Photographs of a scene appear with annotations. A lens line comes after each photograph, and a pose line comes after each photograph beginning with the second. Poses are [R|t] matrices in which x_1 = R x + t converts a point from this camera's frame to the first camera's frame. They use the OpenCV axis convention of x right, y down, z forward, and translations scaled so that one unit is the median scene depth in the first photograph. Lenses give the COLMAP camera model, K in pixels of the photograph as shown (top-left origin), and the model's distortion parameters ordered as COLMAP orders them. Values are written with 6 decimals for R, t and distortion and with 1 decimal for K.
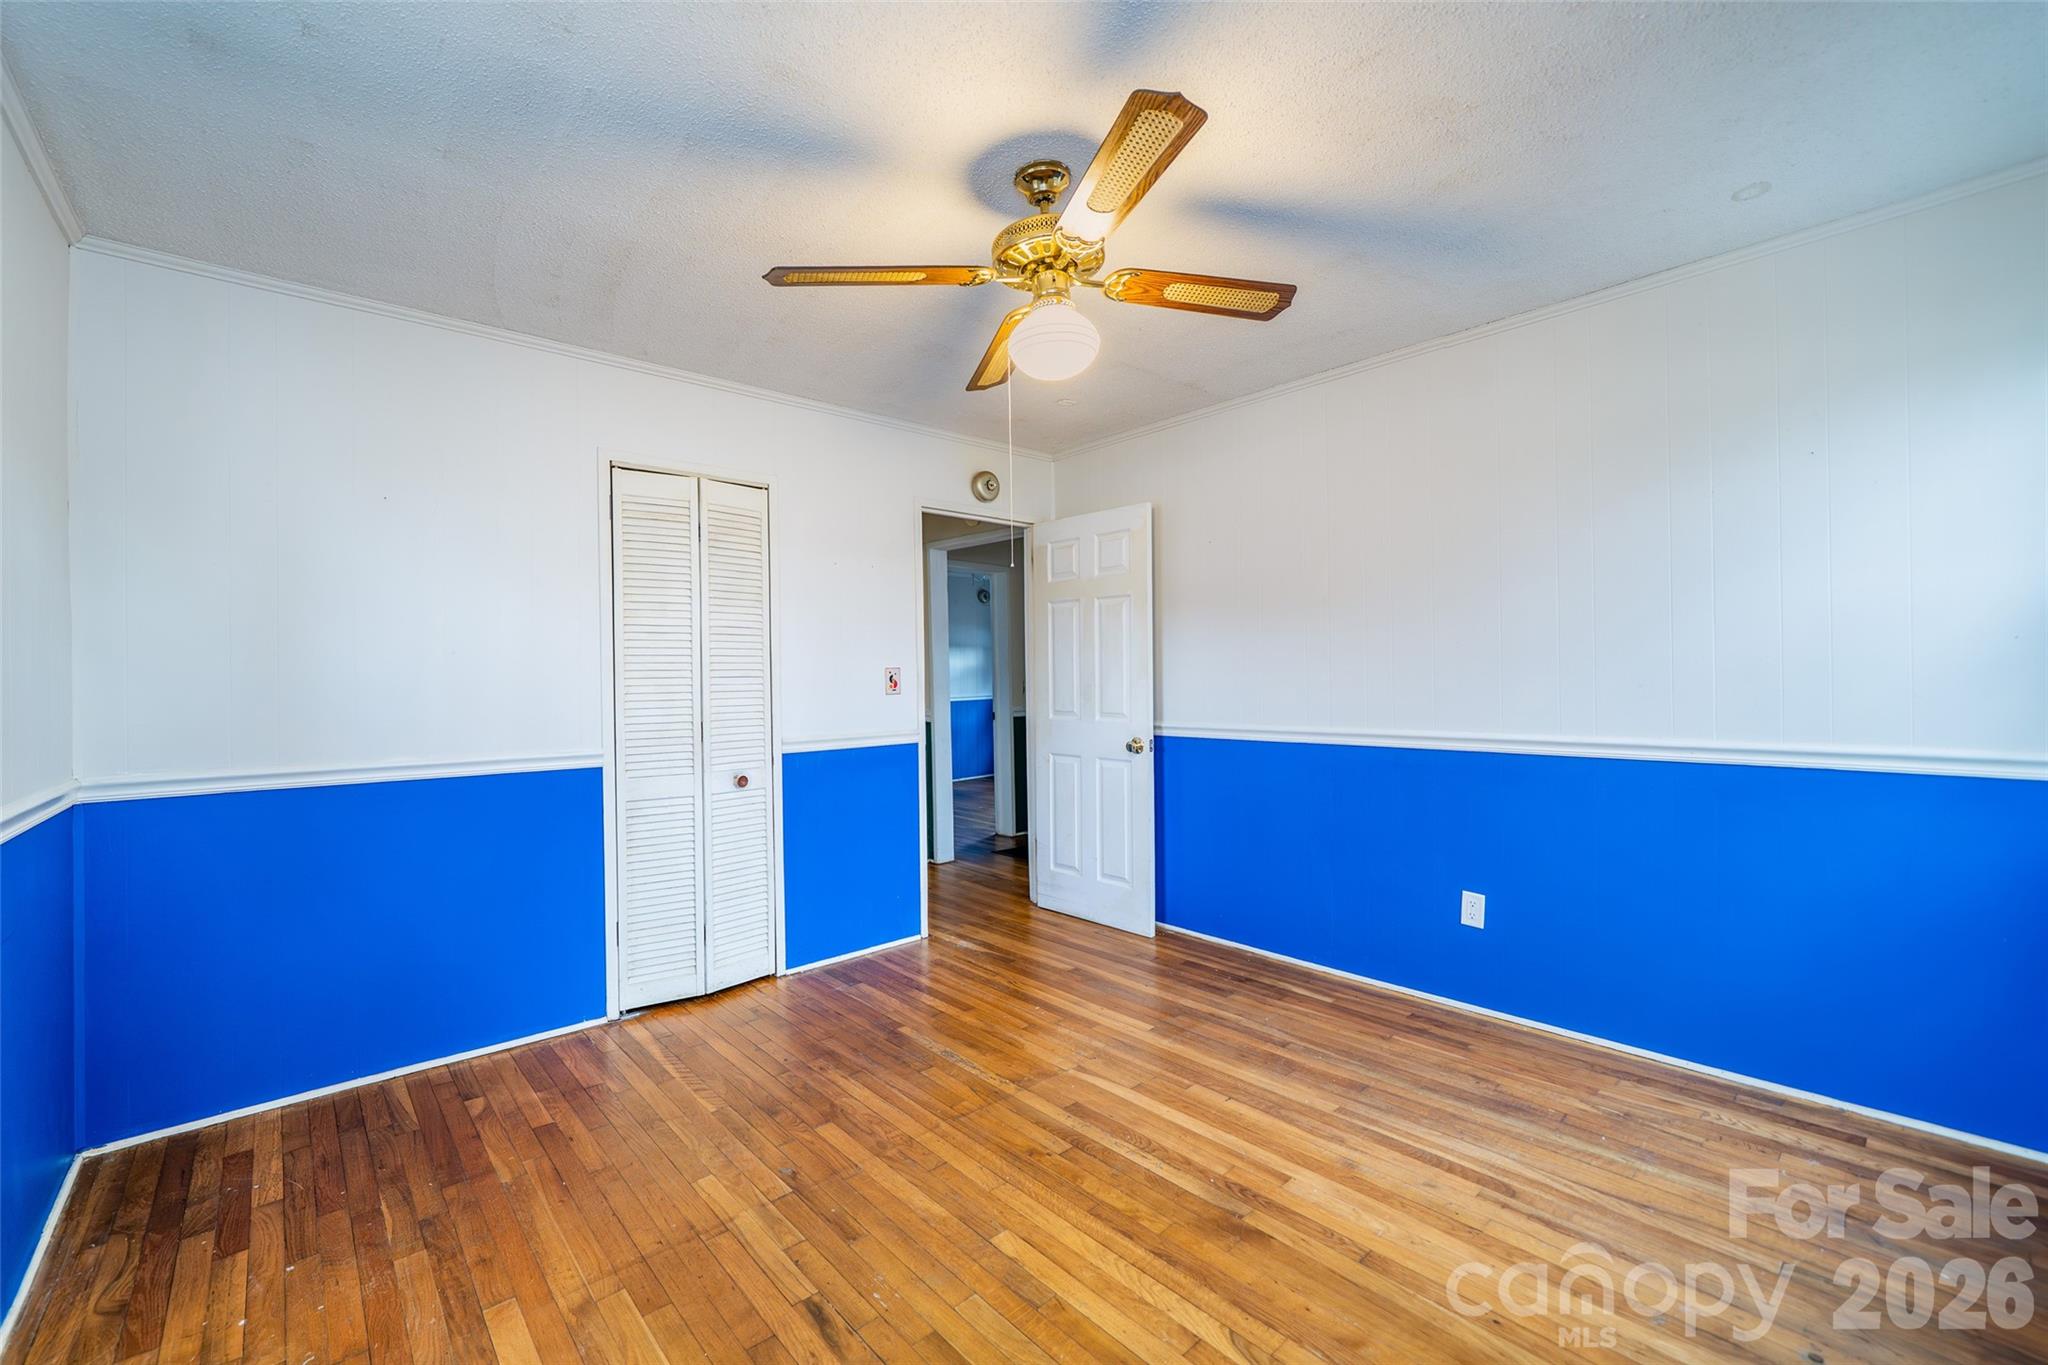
lens RADIAL K [[836.2, 0, 1028.6], [0, 836.2, 678.5], [0, 0, 1]] dist [0.000157, 0.000354]
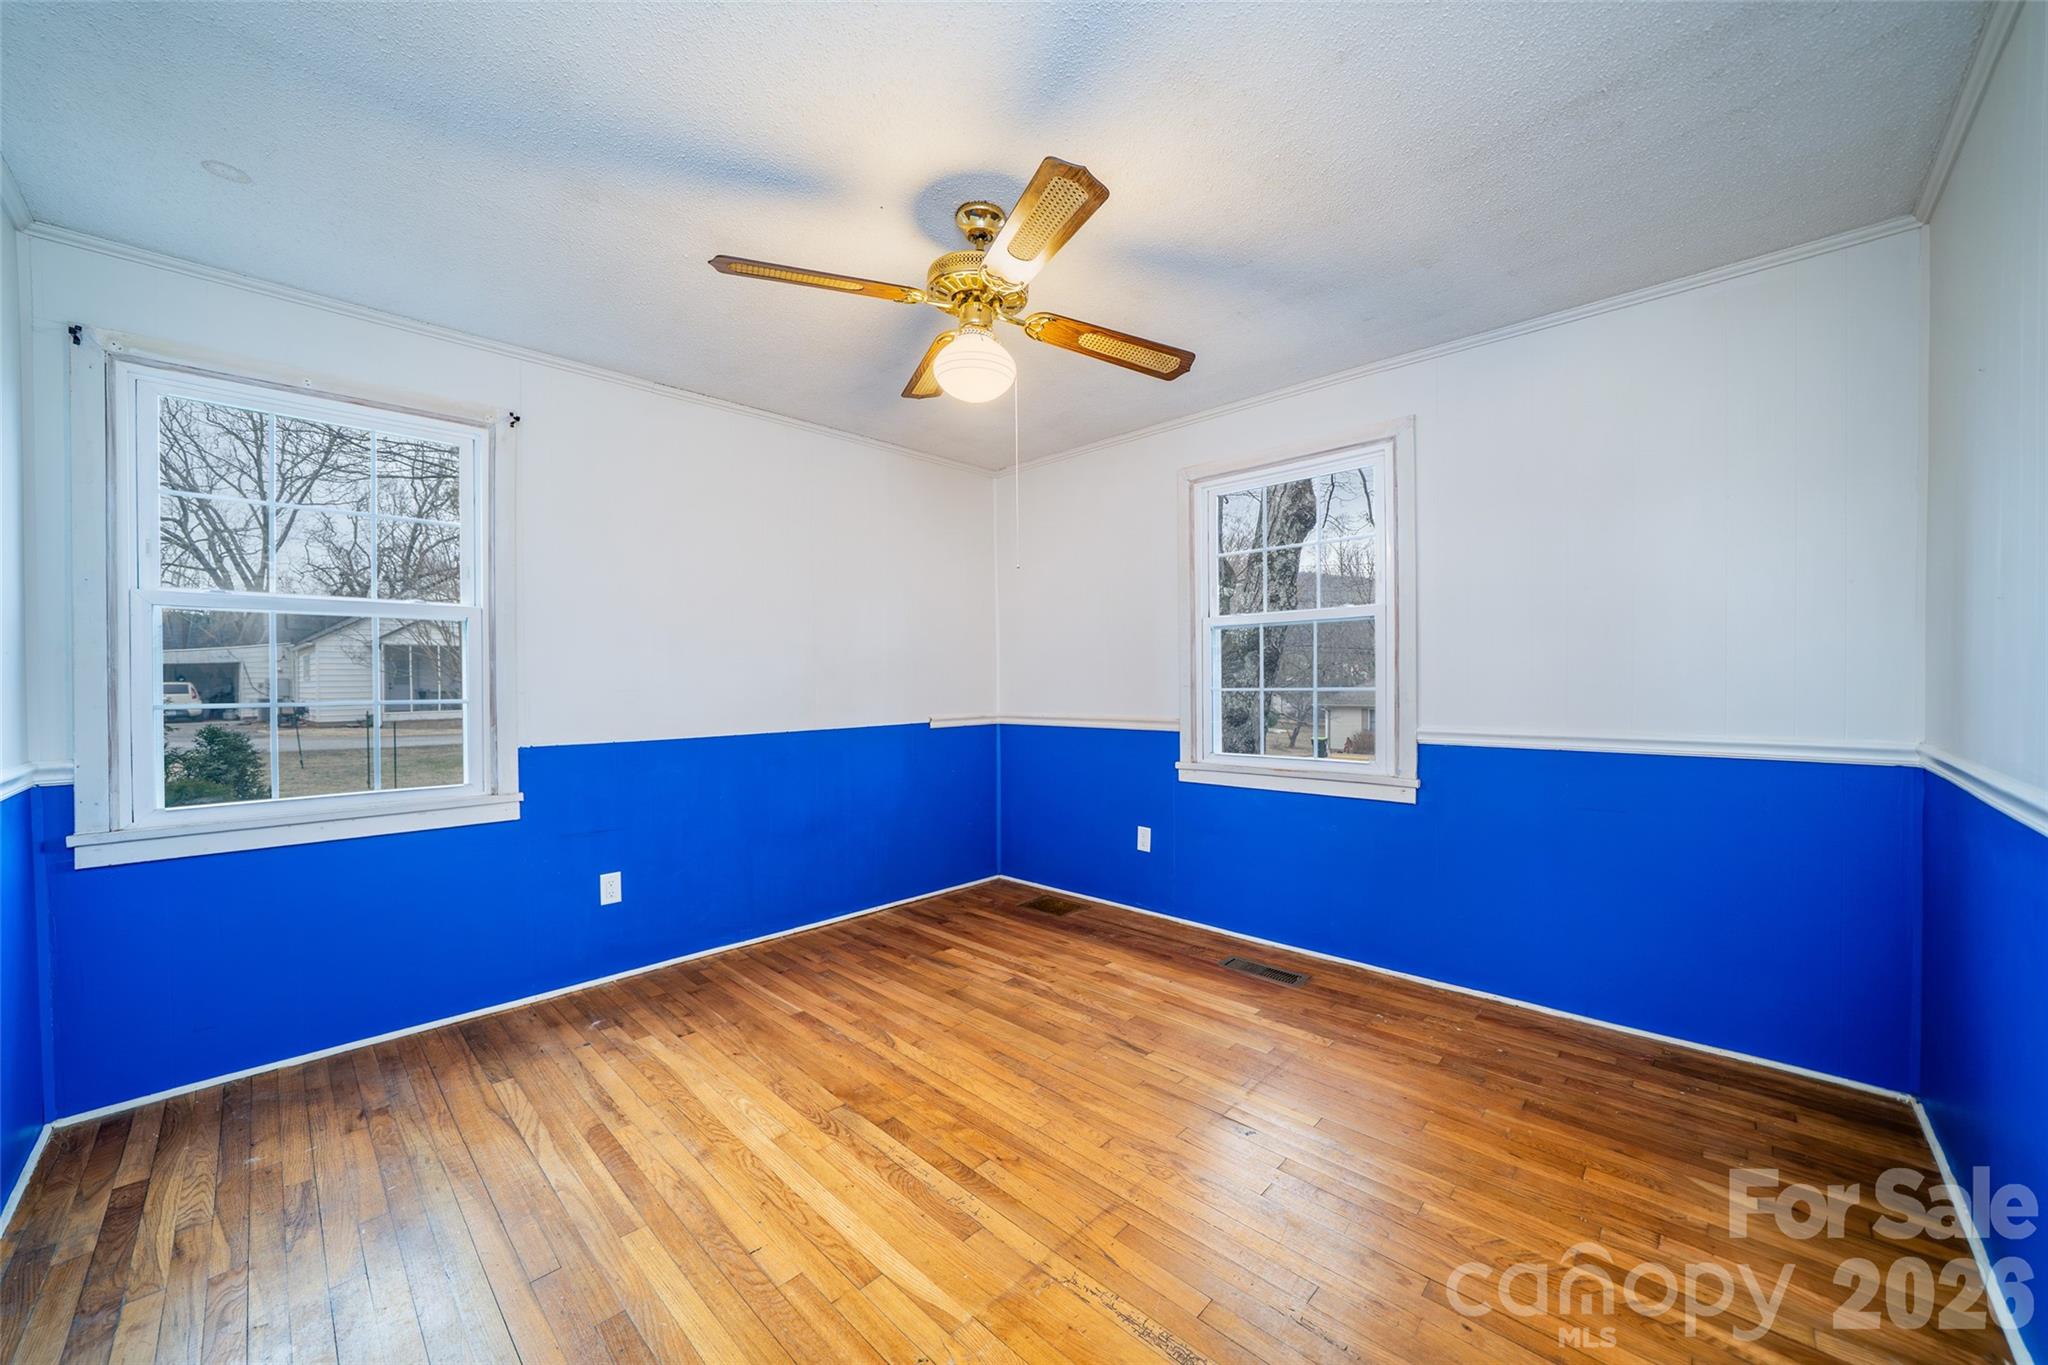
lens RADIAL K [[742.7, 0, 1024.0], [0, 742.7, 682.5], [0, 0, 1]] dist [-0.000067, -0.000005]
pose [[-0.996986, 0.025135, -0.073398, 0.047505], [0.025148, 0.999683, 0.000745, 0.016112], [0.073393, -0.001103, -0.997302, 1.977247]]
